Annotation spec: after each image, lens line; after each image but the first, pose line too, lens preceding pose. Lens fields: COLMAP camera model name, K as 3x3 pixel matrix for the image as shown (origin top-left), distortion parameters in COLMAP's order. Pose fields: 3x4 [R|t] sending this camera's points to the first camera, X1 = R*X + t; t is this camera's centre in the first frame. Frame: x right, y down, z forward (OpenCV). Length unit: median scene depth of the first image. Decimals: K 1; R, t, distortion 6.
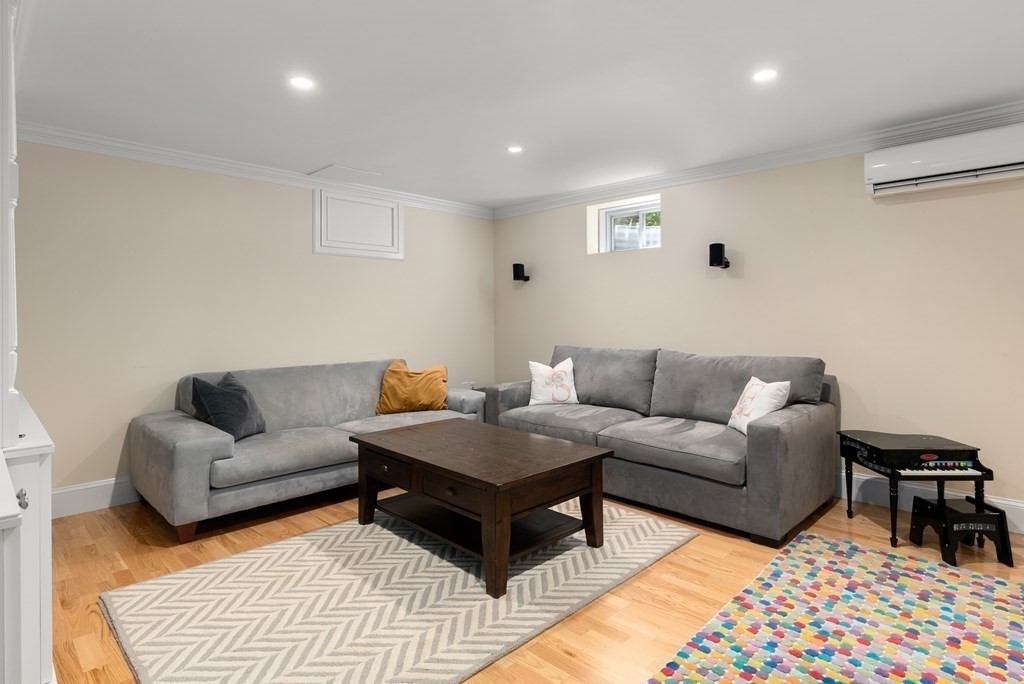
lens RADIAL K [[548.3, 0, 511.9], [0, 548.3, 317.0], [0, 0, 1]] dist [-0.001987, -0.000132]
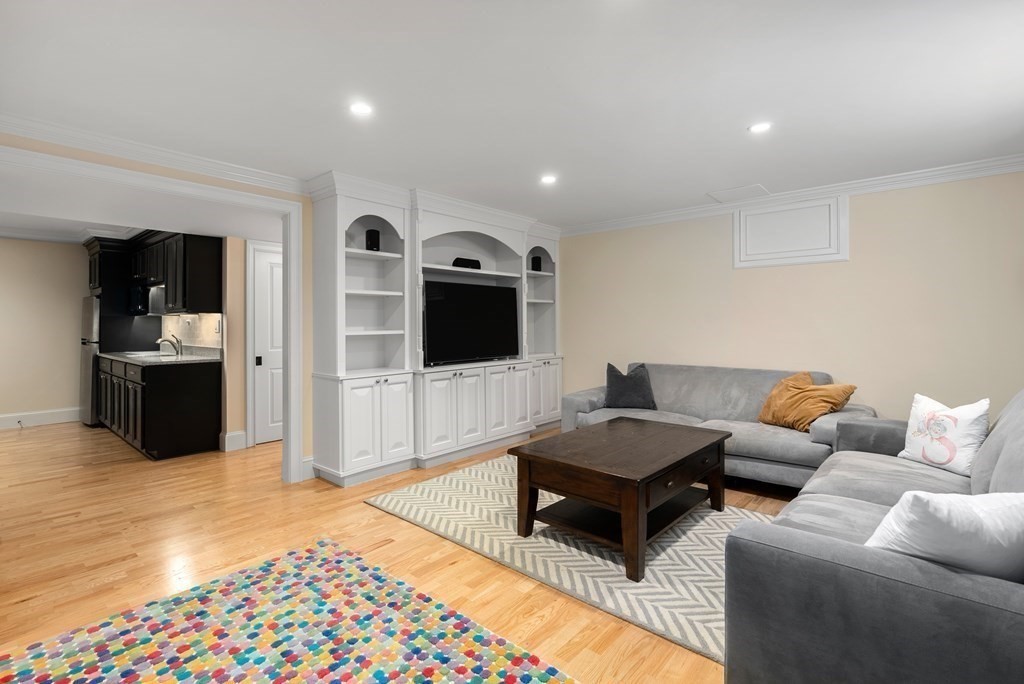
lens RADIAL K [[458.9, 0, 516.9], [0, 458.9, 327.2], [0, 0, 1]] dist [-0.020243, -0.000076]
pose [[0.050528, 0.011949, -0.998651, 0.847165], [0.004138, 0.999917, 0.012173, -0.014442], [0.998714, -0.004748, 0.050474, 0.757363]]
